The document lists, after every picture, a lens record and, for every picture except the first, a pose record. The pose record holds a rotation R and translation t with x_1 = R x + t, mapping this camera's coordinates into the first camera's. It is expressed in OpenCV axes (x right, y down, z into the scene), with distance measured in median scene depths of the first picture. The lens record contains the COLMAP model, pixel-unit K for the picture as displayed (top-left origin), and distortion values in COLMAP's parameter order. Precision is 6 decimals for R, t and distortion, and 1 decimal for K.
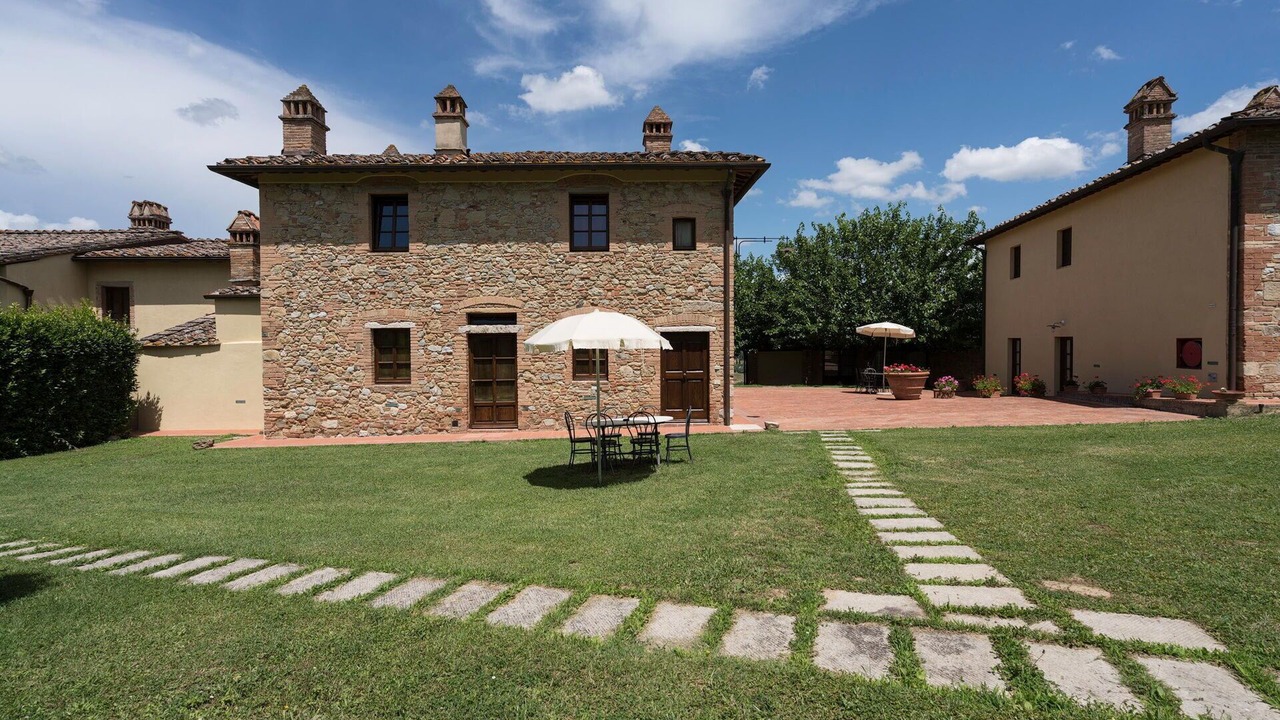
lens RADIAL K [[579.3, 0, 637.3], [0, 579.3, 366.7], [0, 0, 1]] dist [-0.001141, 0.001029]
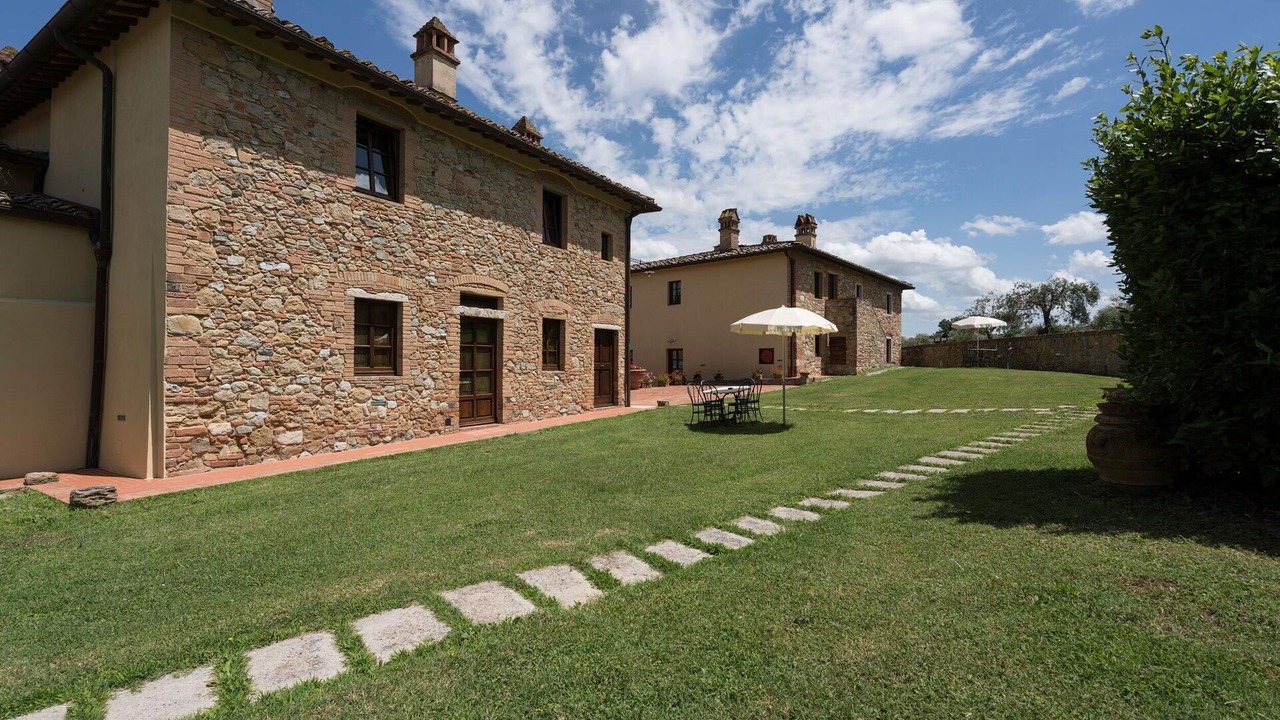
lens RADIAL K [[579.3, 0, 635.1], [0, 579.3, 355.9], [0, 0, 1]] dist [-0.001141, 0.001029]
pose [[0.518351, 0.022625, 0.854869, -0.889244], [0.012479, 0.999343, -0.034015, 0.034909], [-0.855077, 0.028300, 0.517728, 0.337648]]
